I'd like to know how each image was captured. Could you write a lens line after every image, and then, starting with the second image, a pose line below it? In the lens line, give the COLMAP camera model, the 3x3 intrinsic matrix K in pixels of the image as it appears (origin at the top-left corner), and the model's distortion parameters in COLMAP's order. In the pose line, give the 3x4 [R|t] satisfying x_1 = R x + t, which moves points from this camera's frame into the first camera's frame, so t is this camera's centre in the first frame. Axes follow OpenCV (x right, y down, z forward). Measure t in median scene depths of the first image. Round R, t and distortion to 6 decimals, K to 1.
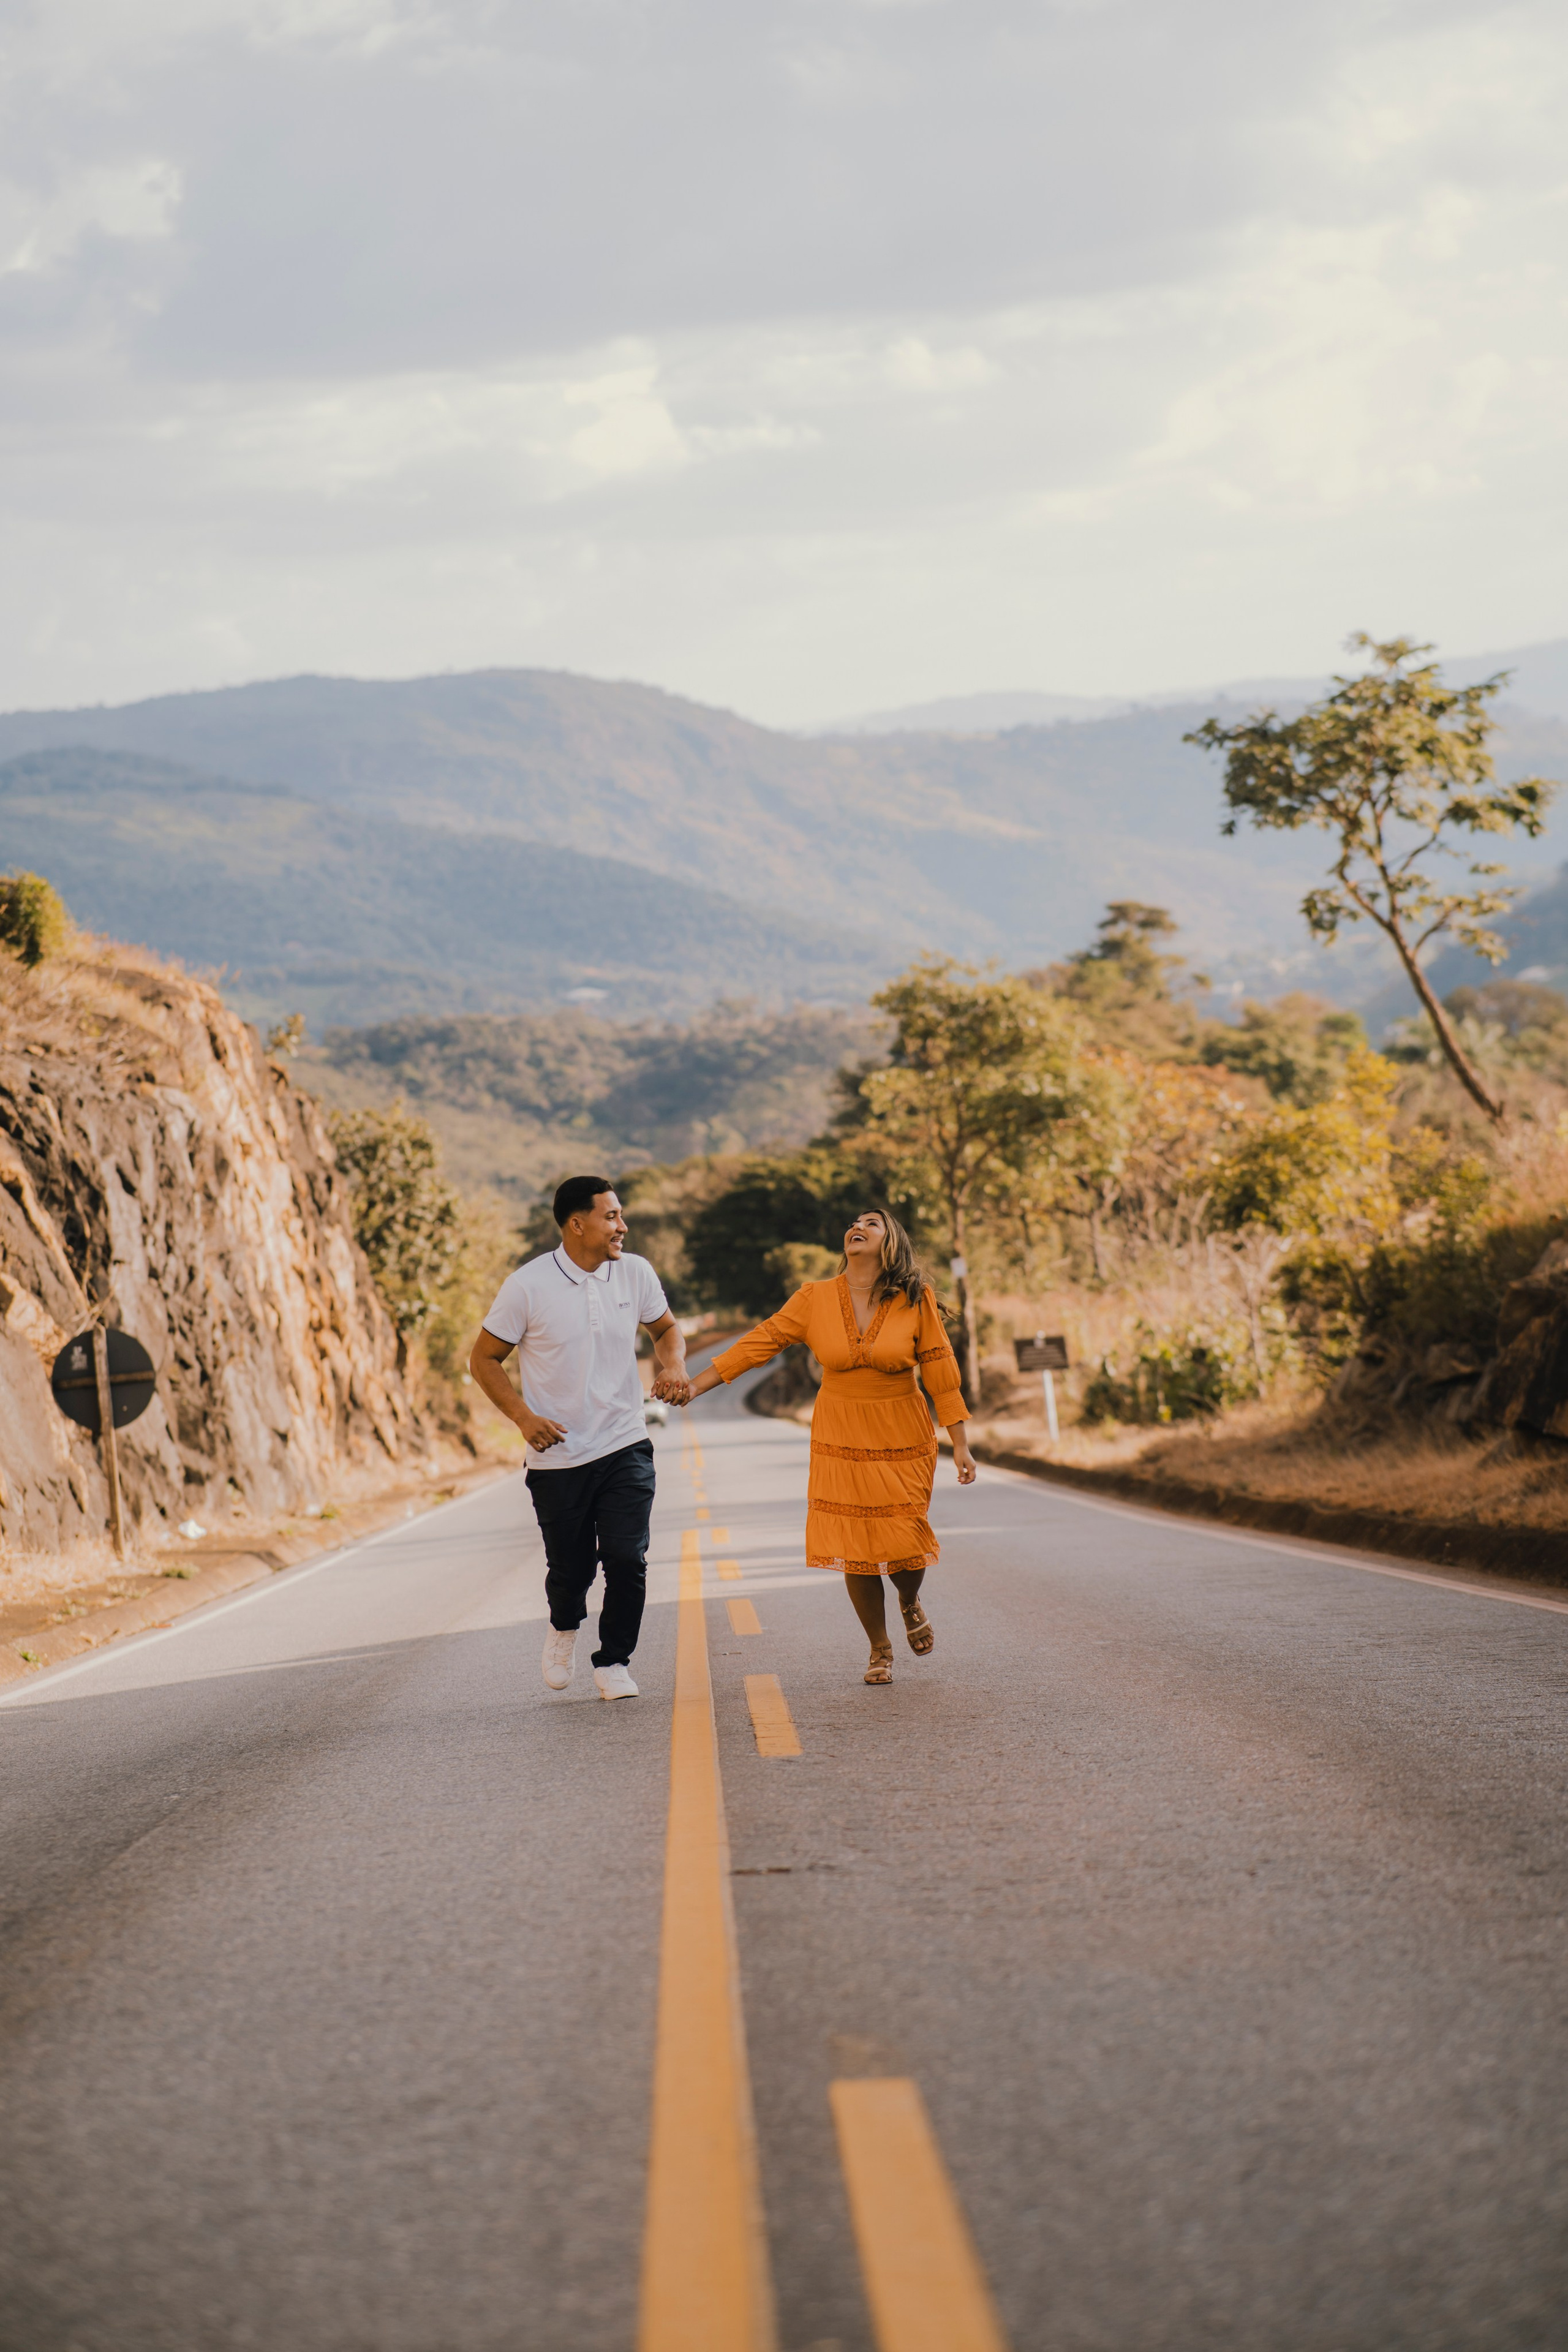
lens RADIAL K [[5667.2, 0, 745.7], [0, 5667.2, 1167.3], [0, 0, 1]] dist [0.581009, -2.753703]
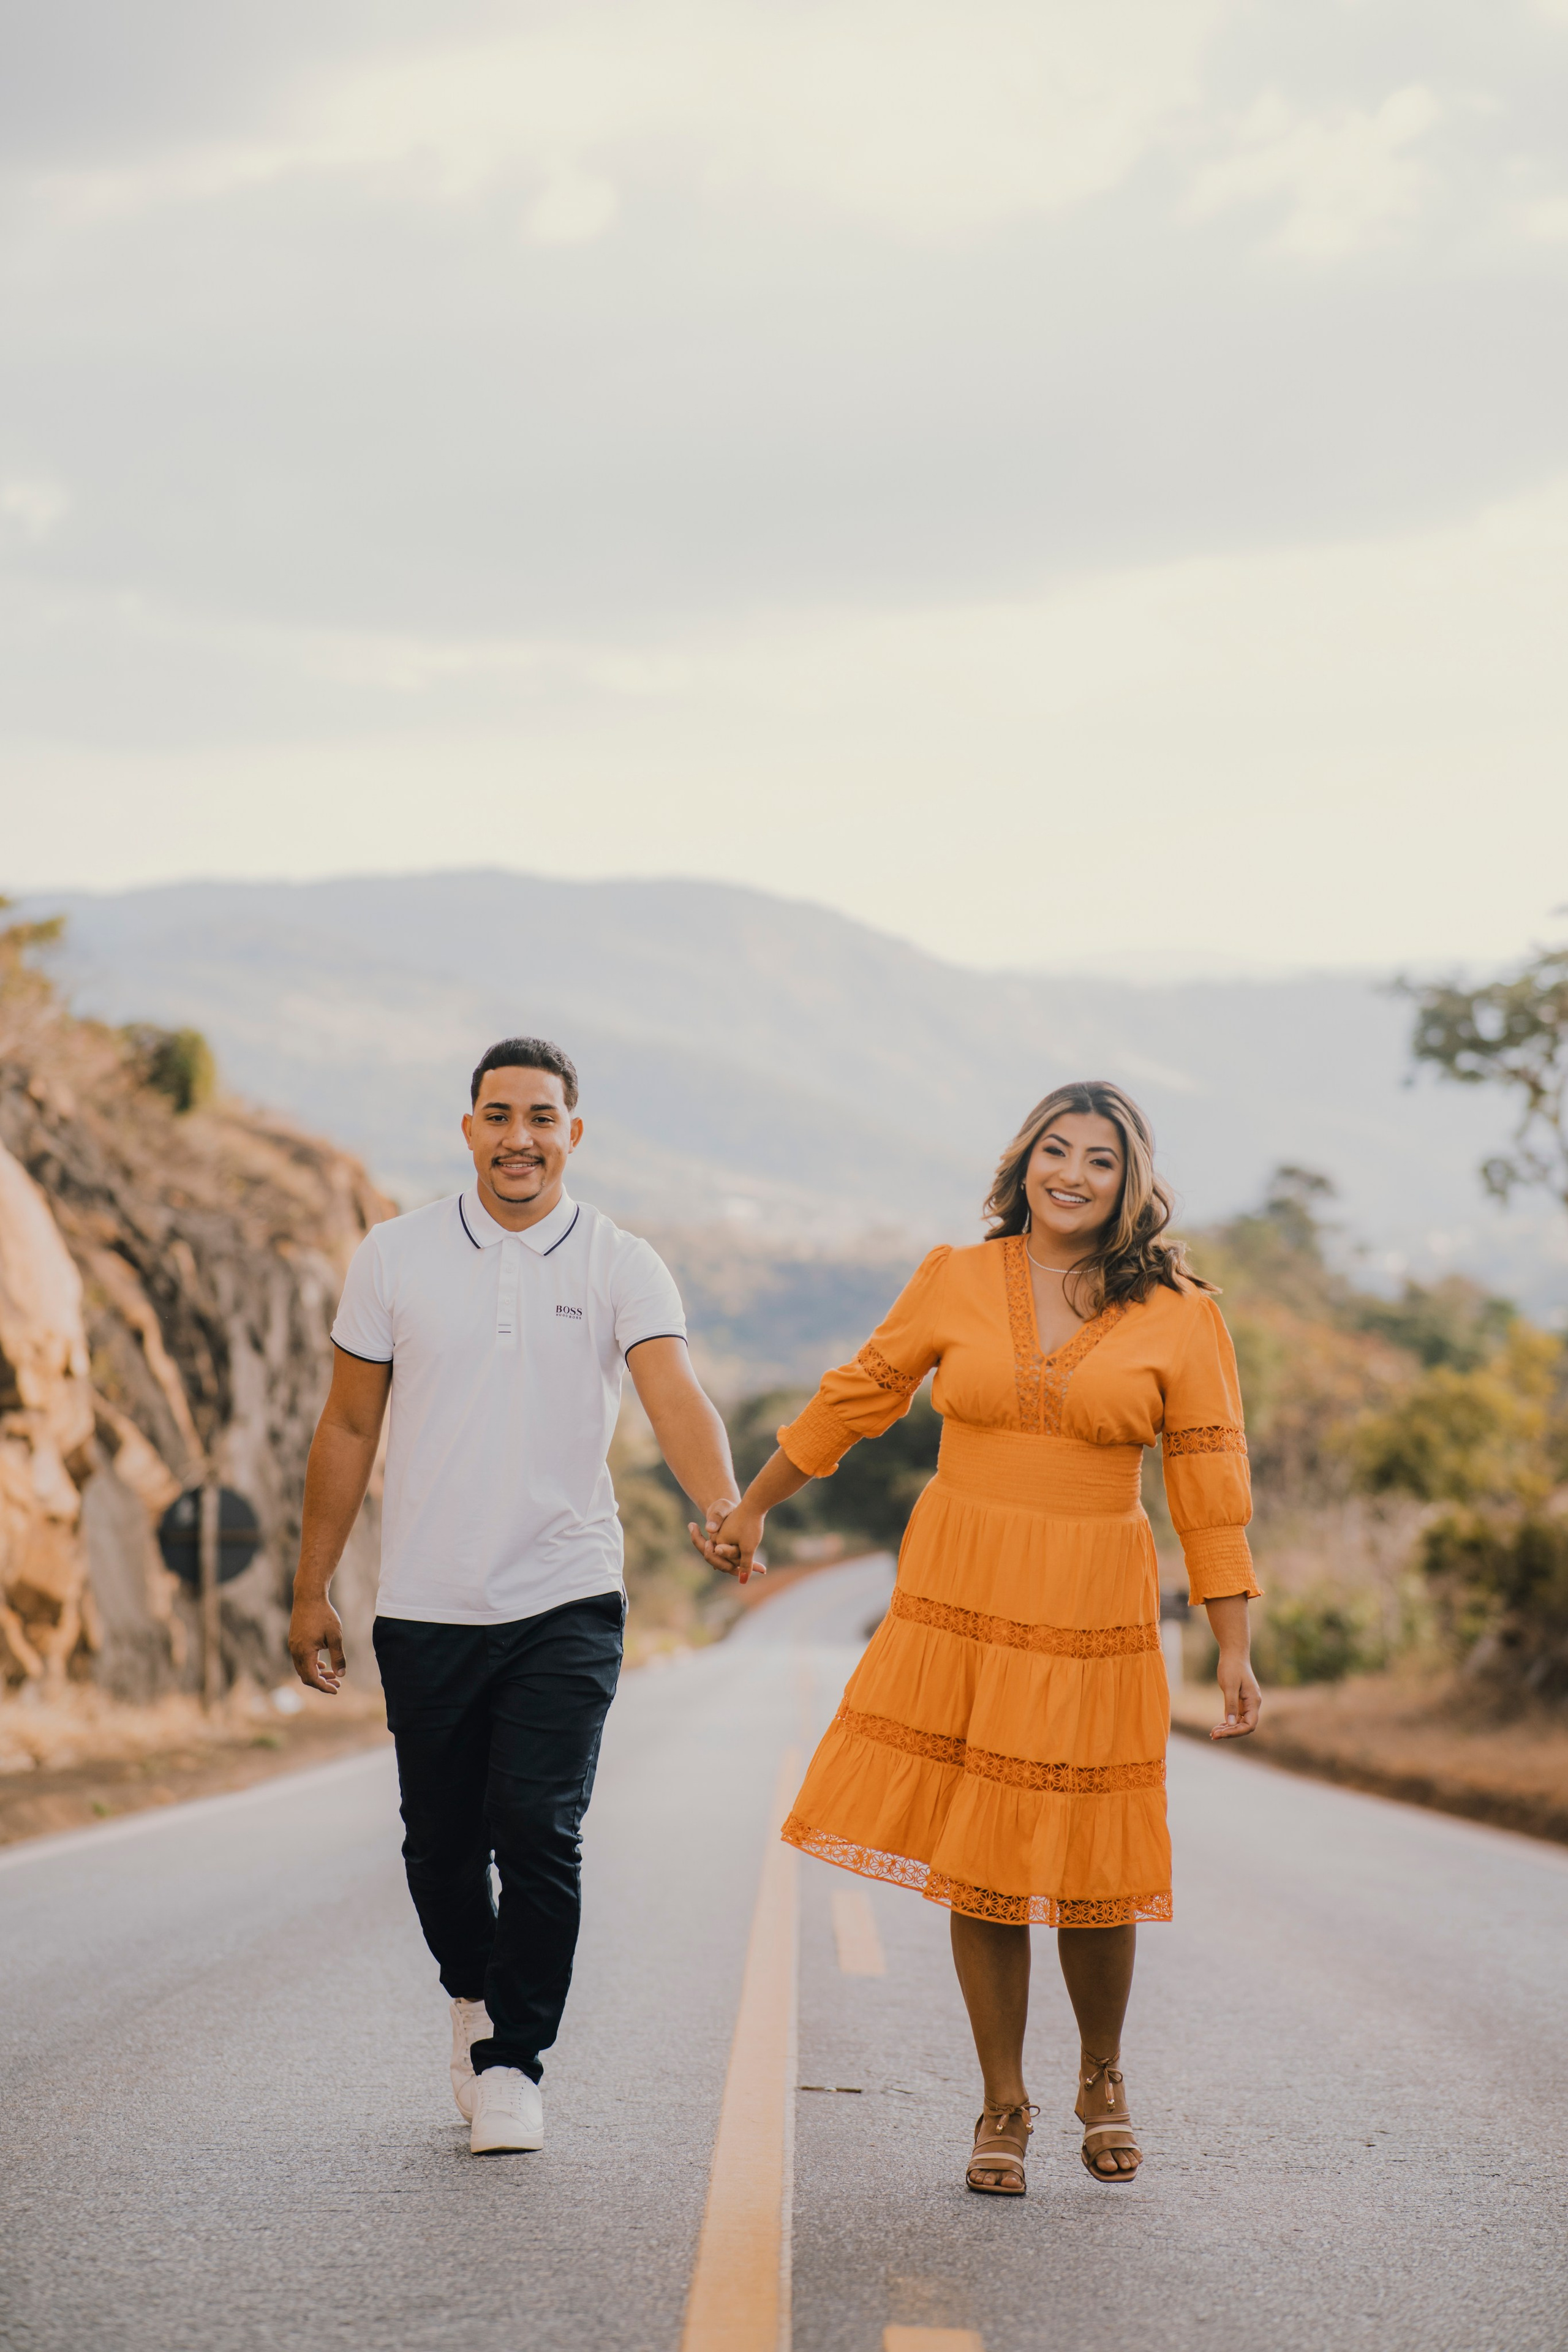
lens RADIAL K [[5696.9, 0, 748.3], [0, 5696.9, 1180.6], [0, 0, 1]] dist [0.513656, -1.836184]
pose [[0.995519, 0.090623, -0.026994, 0.000301], [-0.091562, 0.995154, -0.035855, 0.002658], [0.023614, 0.038166, 0.998992, 0.015077]]
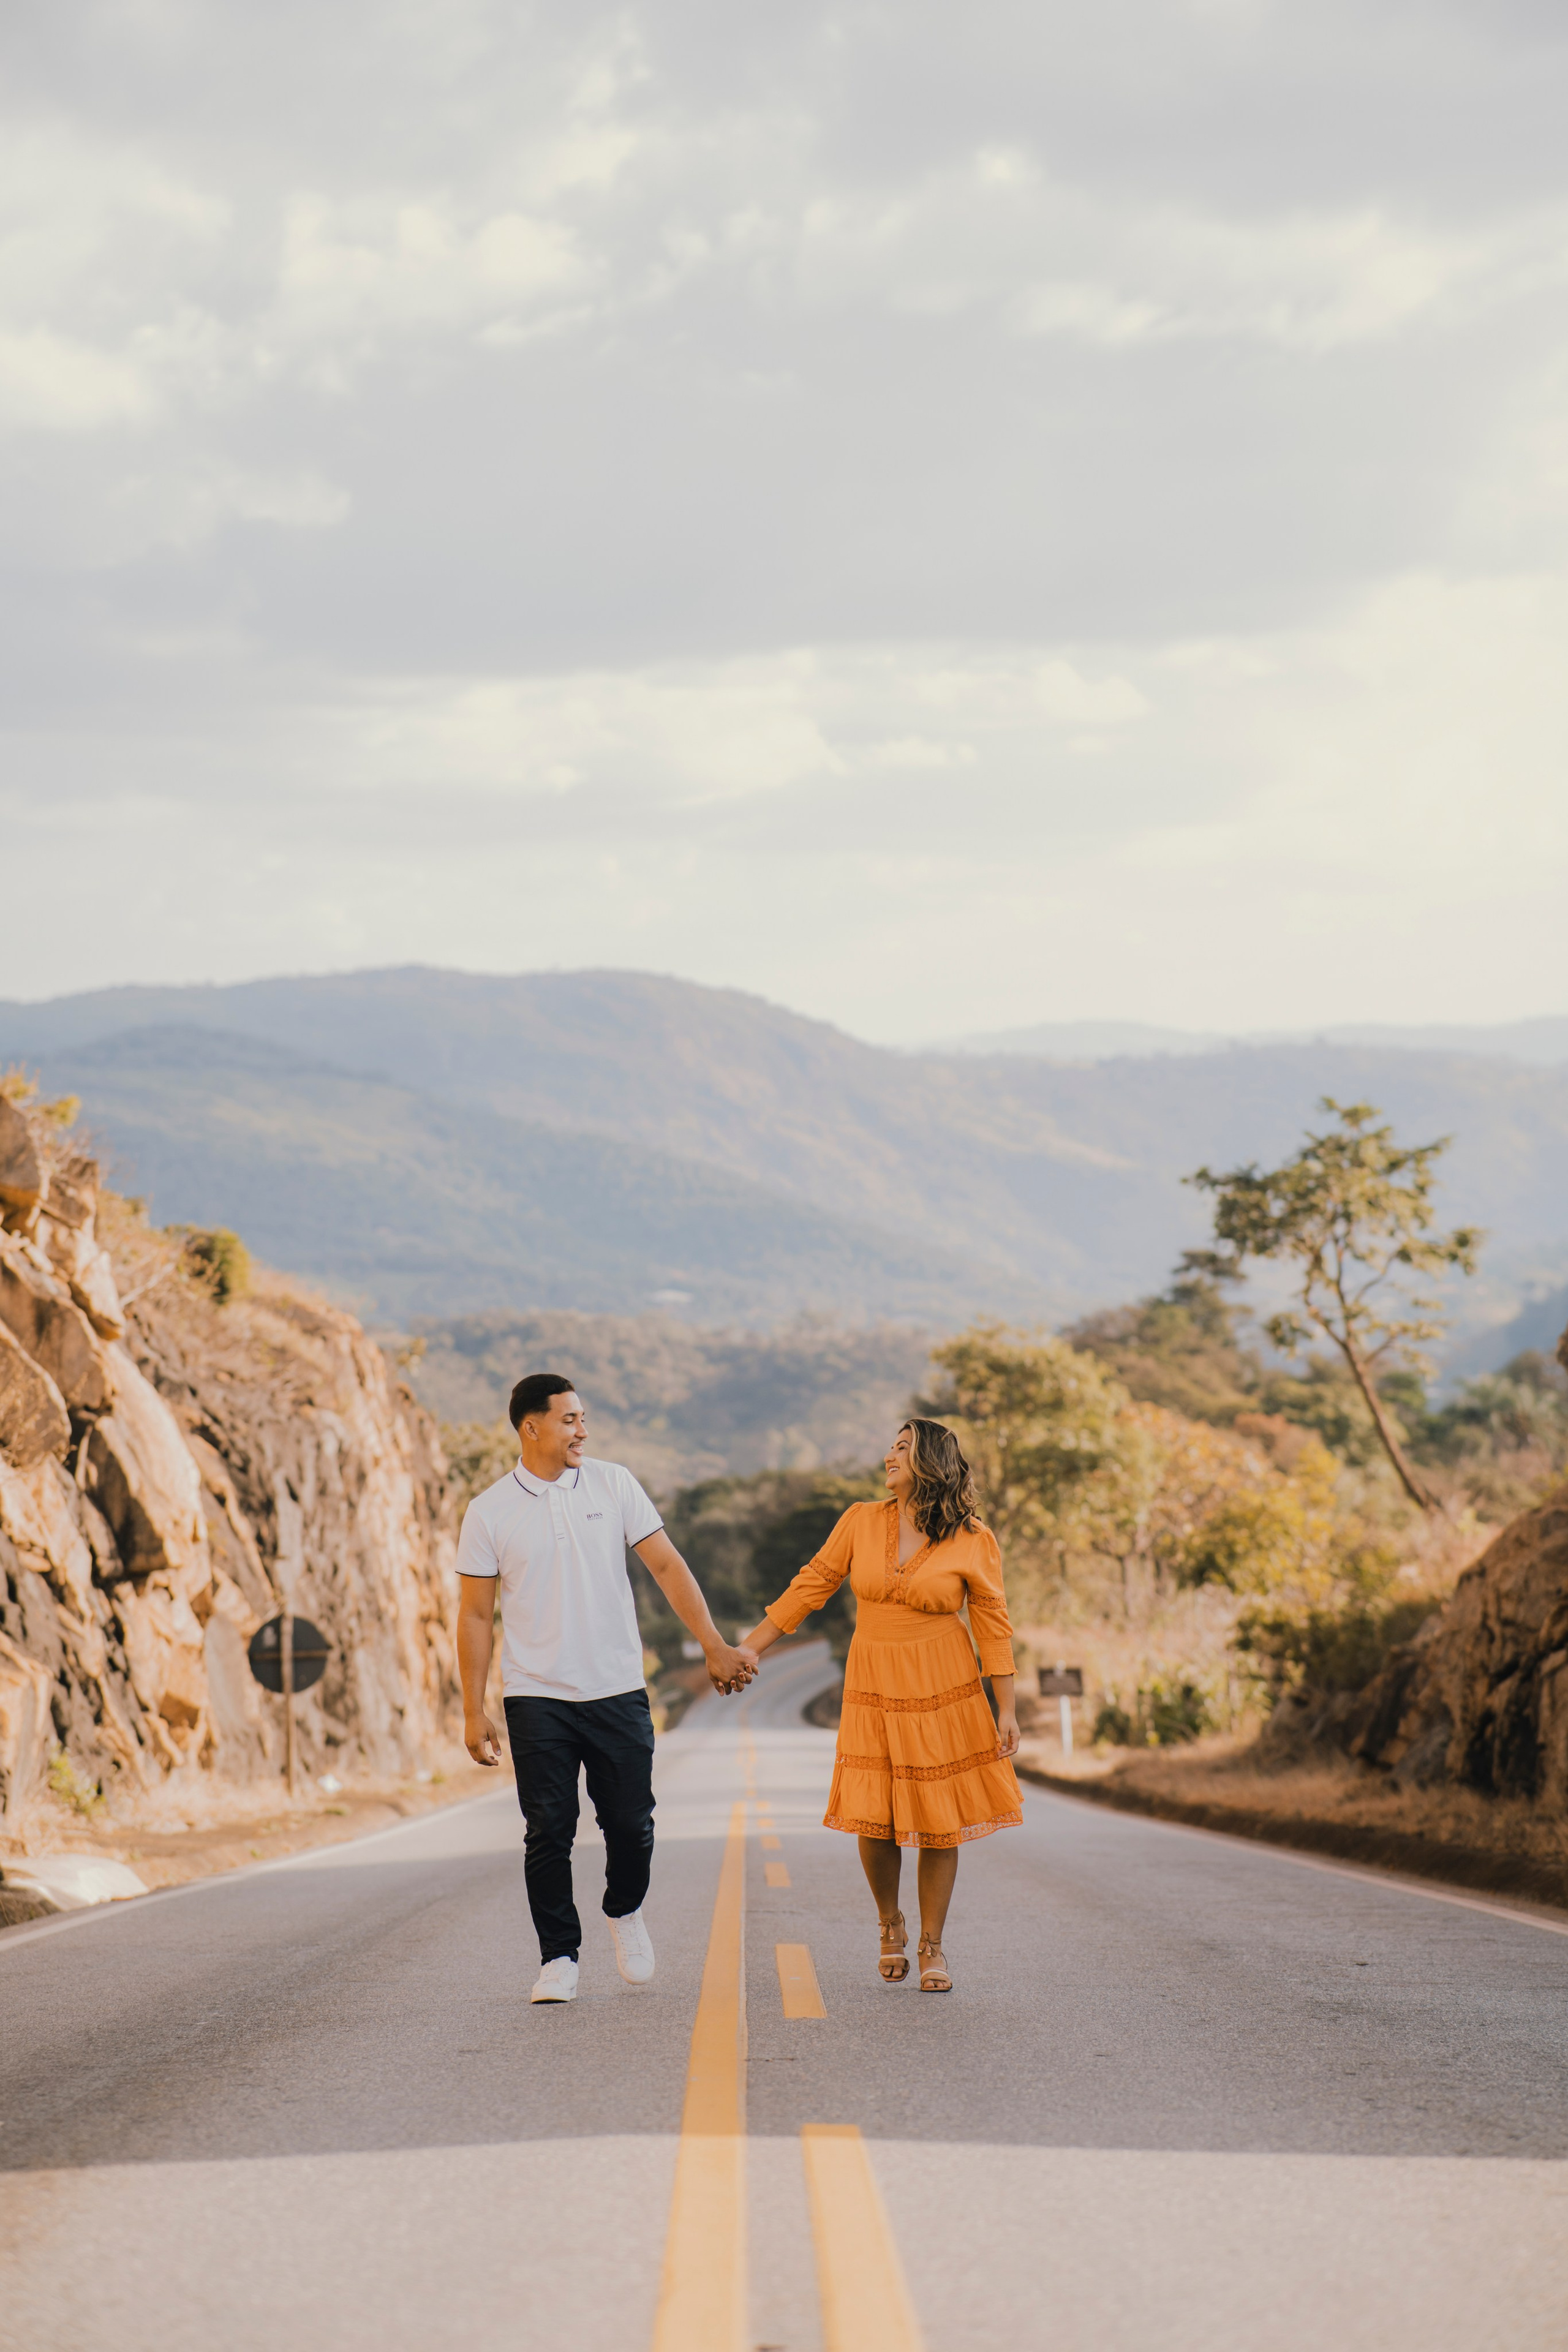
lens RADIAL K [[5838.4, 0, 780.6], [0, 5838.4, 1178.3], [0, 0, 1]] dist [0.547746, -1.578473]
pose [[0.998152, 0.059915, -0.010155, 0.003425], [-0.060349, 0.996934, -0.049807, -0.007932], [0.007139, 0.050327, 0.998707, -0.246788]]
